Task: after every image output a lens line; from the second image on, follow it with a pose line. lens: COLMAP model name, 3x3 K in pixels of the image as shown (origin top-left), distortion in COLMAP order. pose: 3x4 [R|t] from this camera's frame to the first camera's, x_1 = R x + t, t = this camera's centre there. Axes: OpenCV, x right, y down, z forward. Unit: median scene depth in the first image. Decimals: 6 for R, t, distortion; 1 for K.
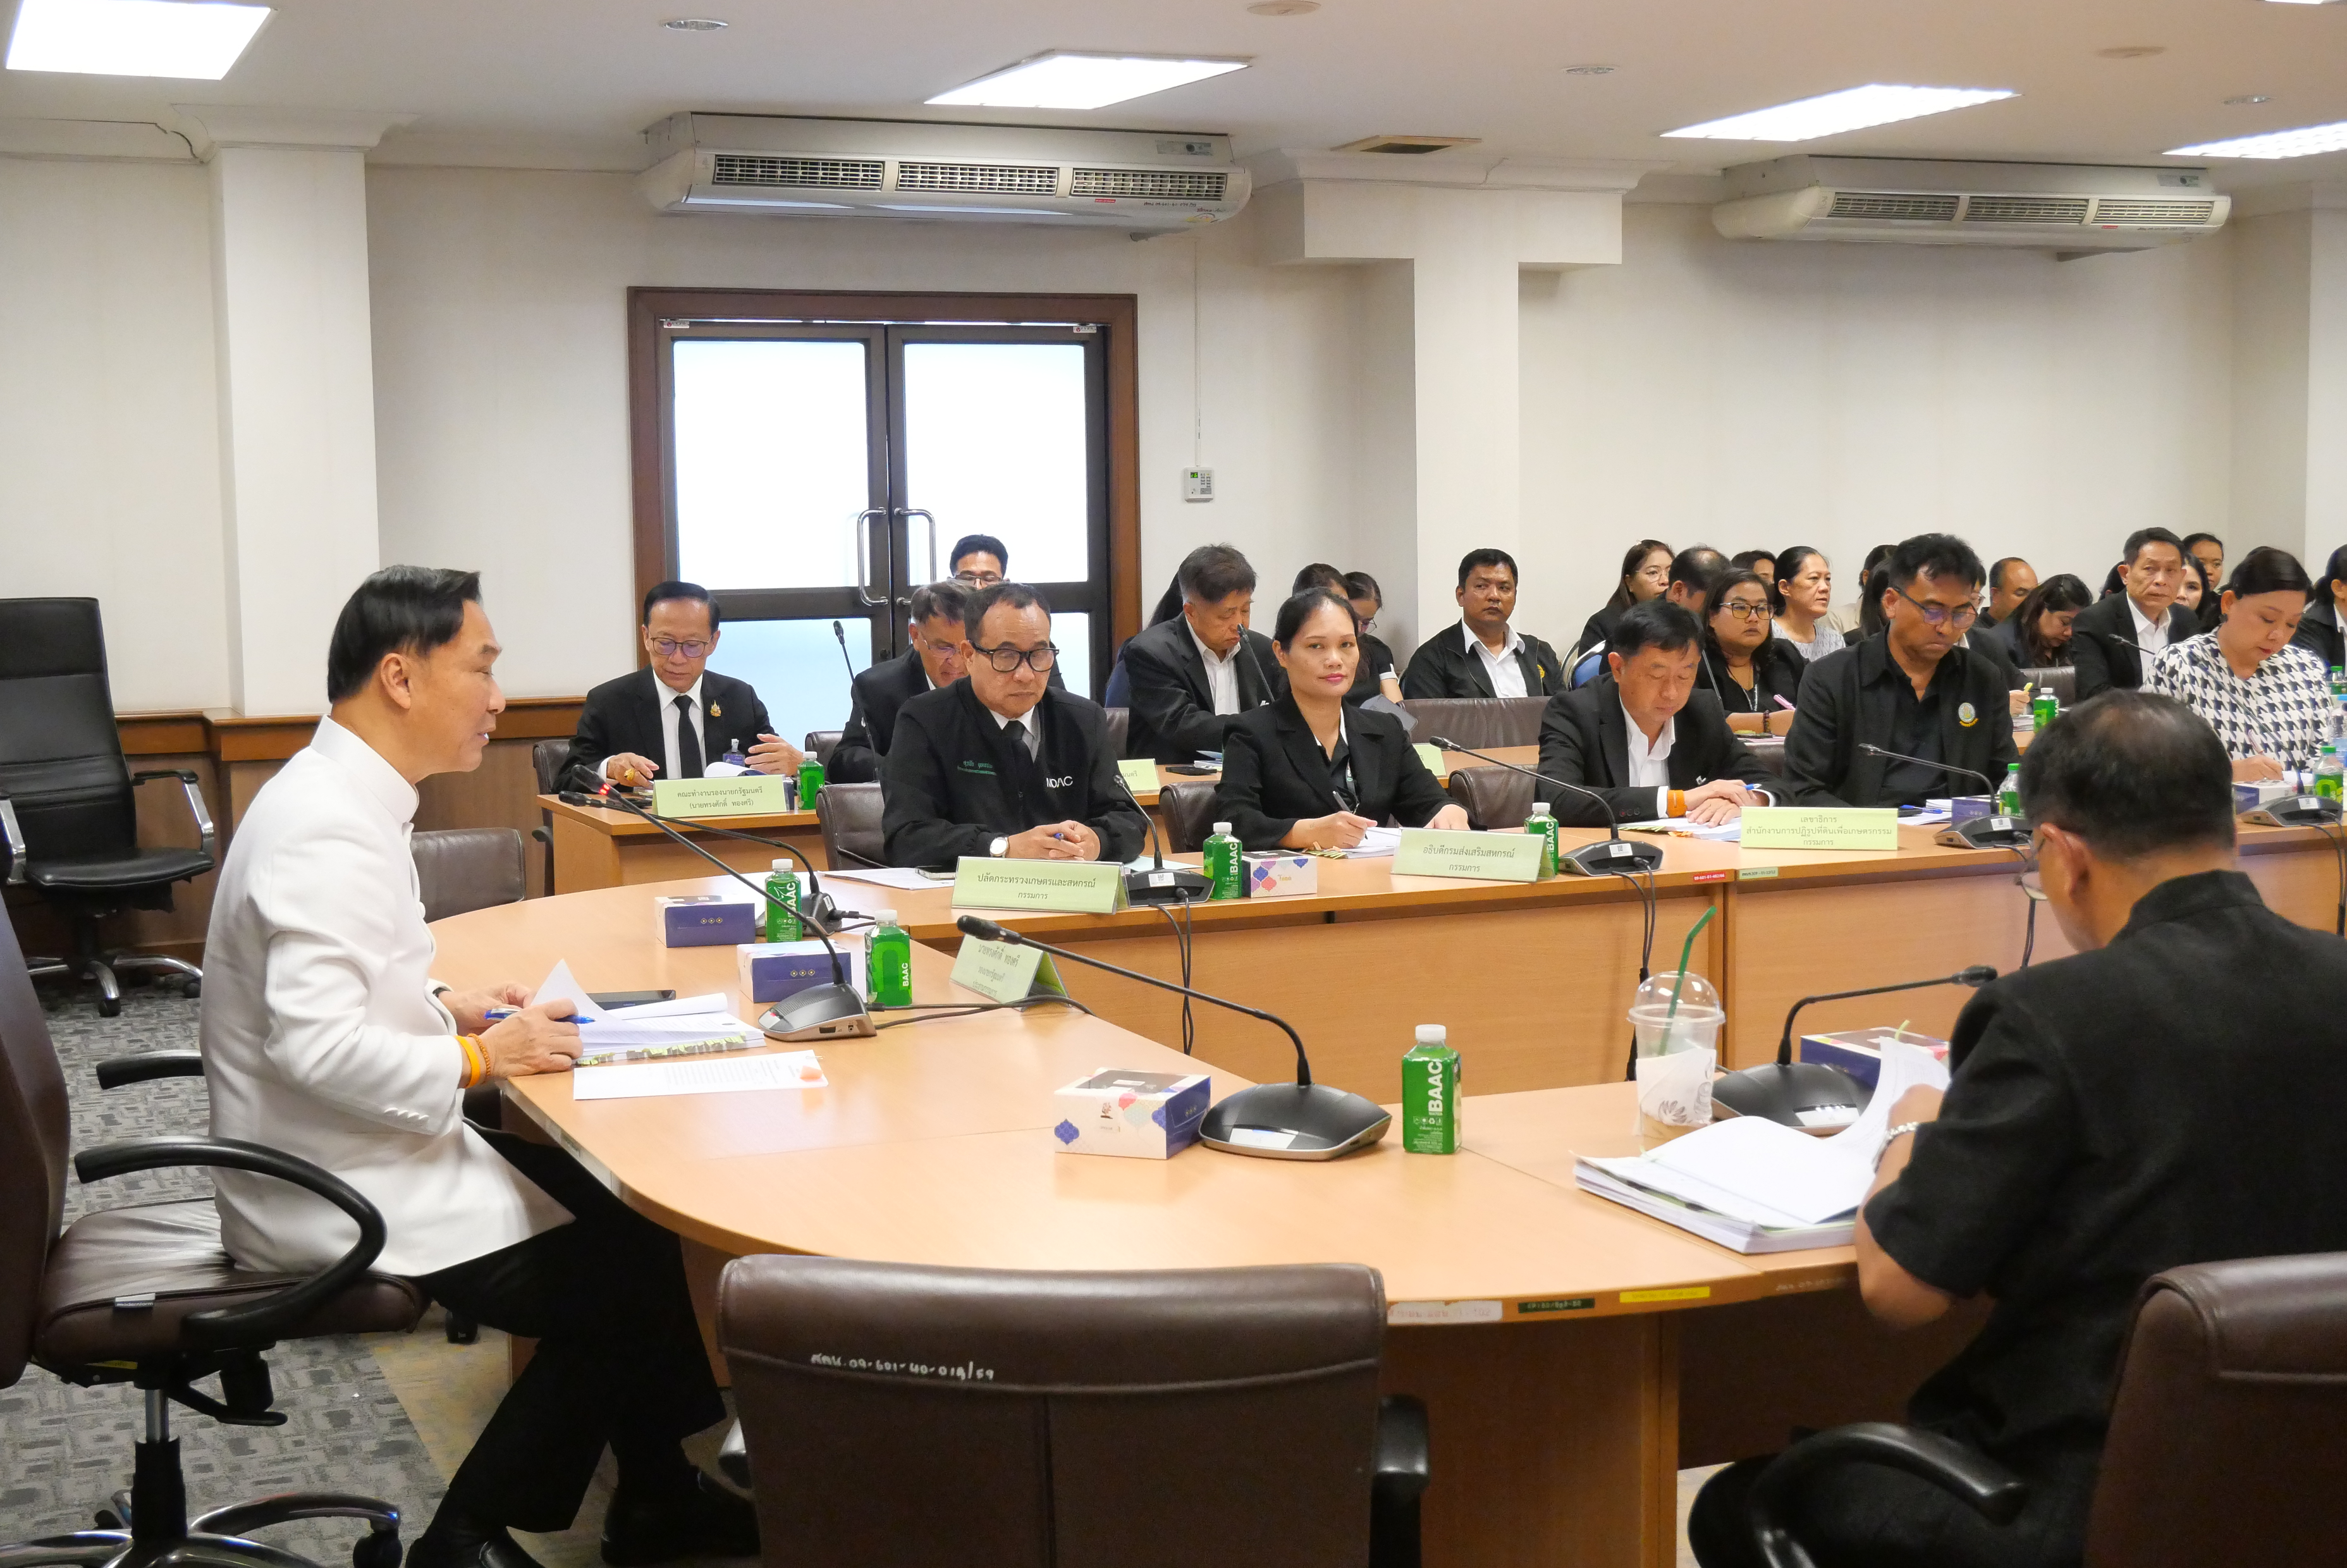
lens RADIAL K [[2993.2, 0, 1119.0], [0, 2993.2, 818.1], [0, 0, 1]] dist [-0.003308, 0.000000]
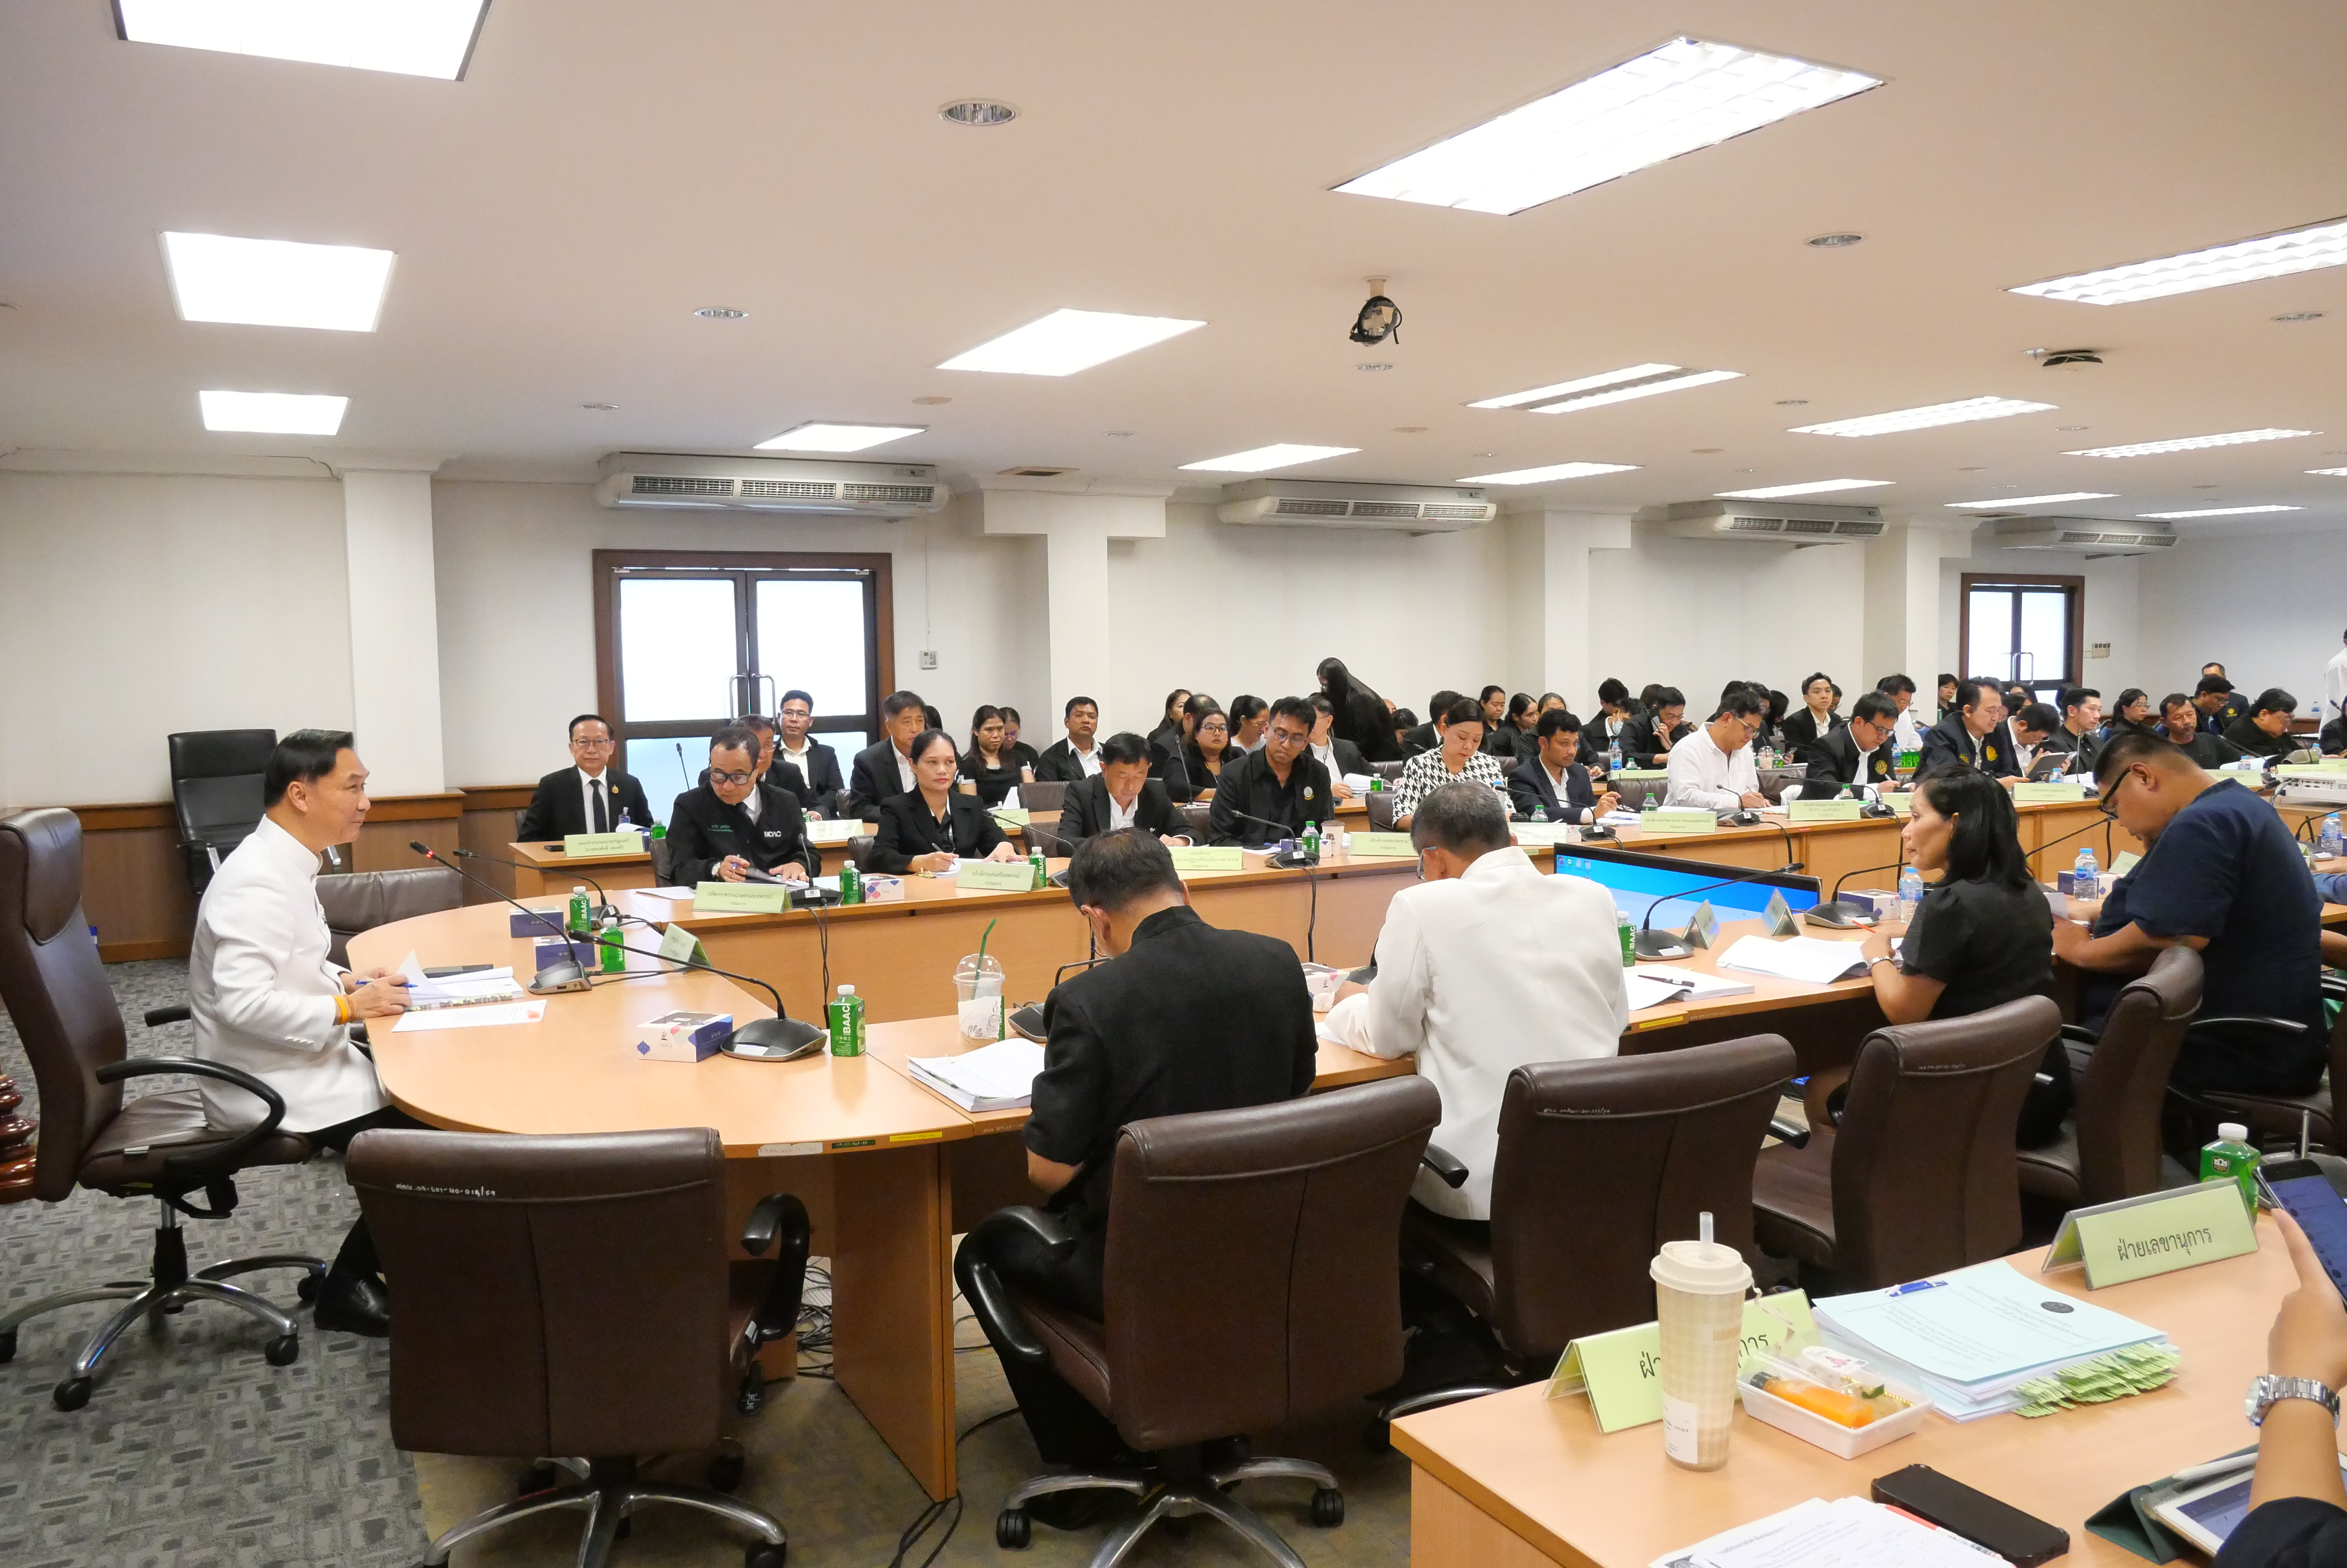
lens RADIAL K [[1697.5, 0, 1147.1], [0, 1697.5, 801.4], [0, 0, 1]] dist [-0.052024, 0.002140]
pose [[0.994967, -0.008158, 0.099868, 0.092223], [0.010208, 0.999747, -0.020036, -0.009919], [-0.099679, 0.020955, 0.994799, -0.020579]]
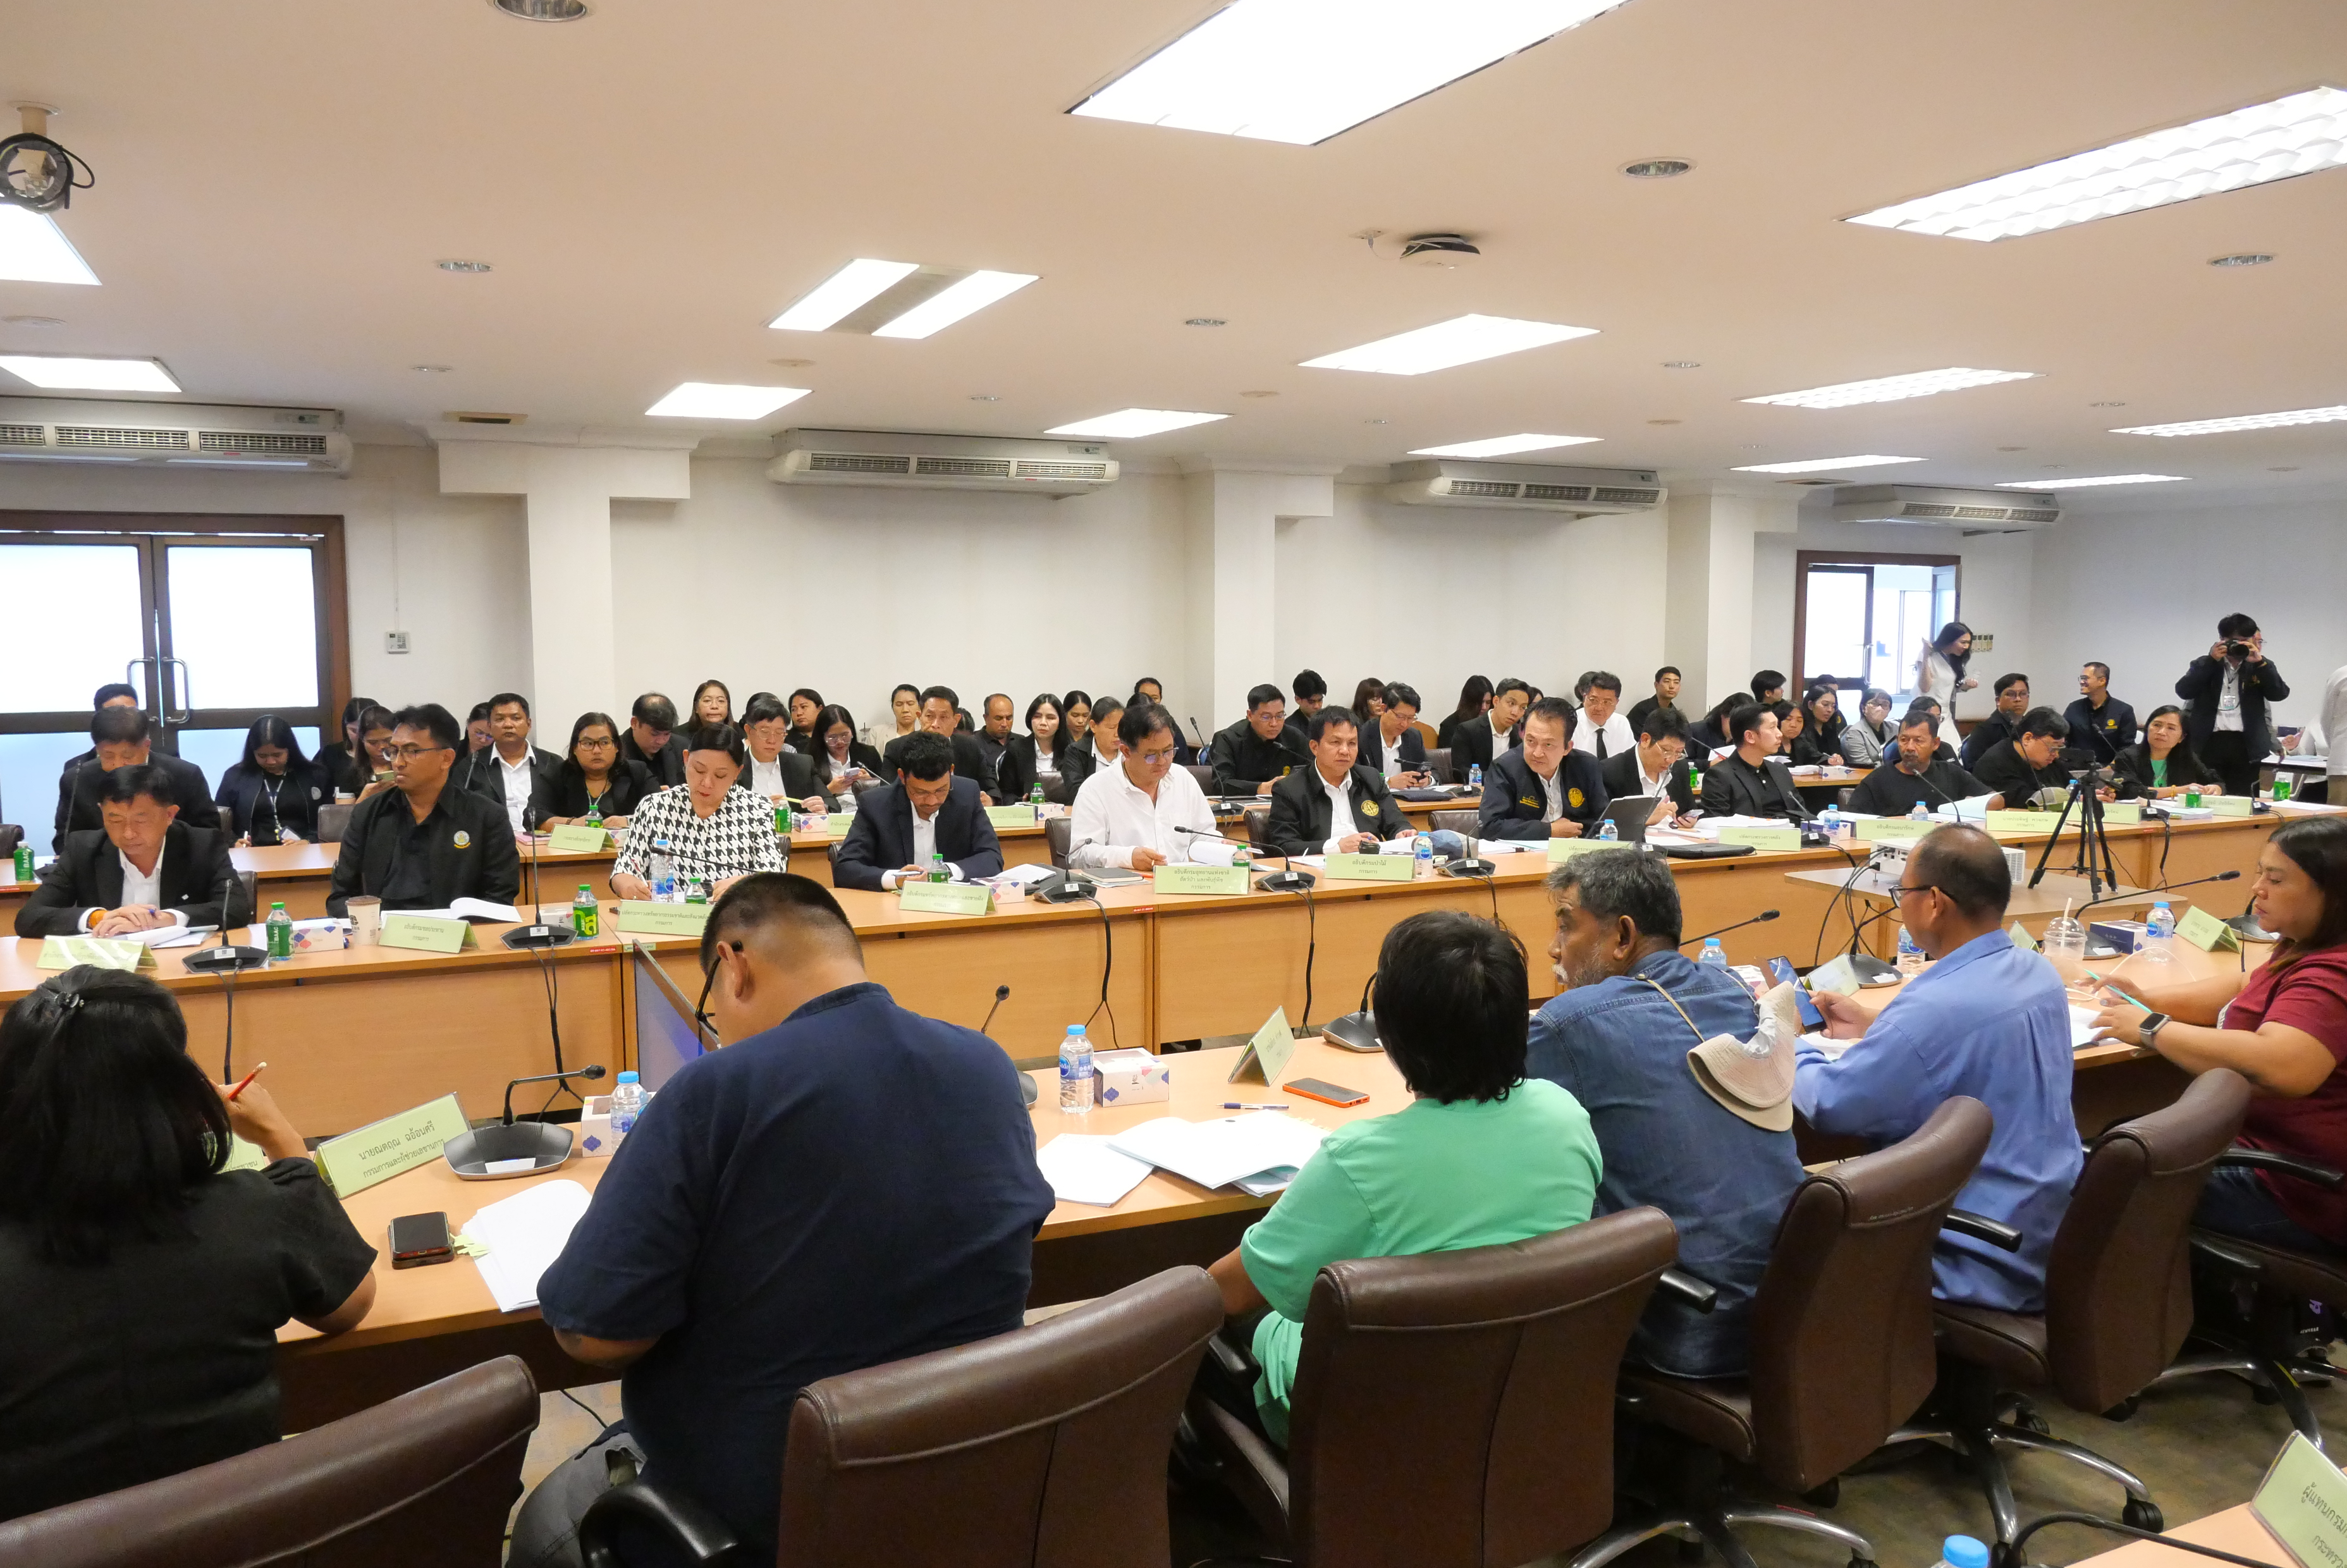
lens RADIAL K [[1697.5, 0, 1175.2], [0, 1697.5, 771.8], [0, 0, 1]] dist [-0.052024, 0.002140]
pose [[0.998153, 0.006377, 0.060413, 0.623314], [-0.004876, 0.999677, -0.024950, -0.045603], [-0.060552, 0.024609, 0.997862, 0.229448]]
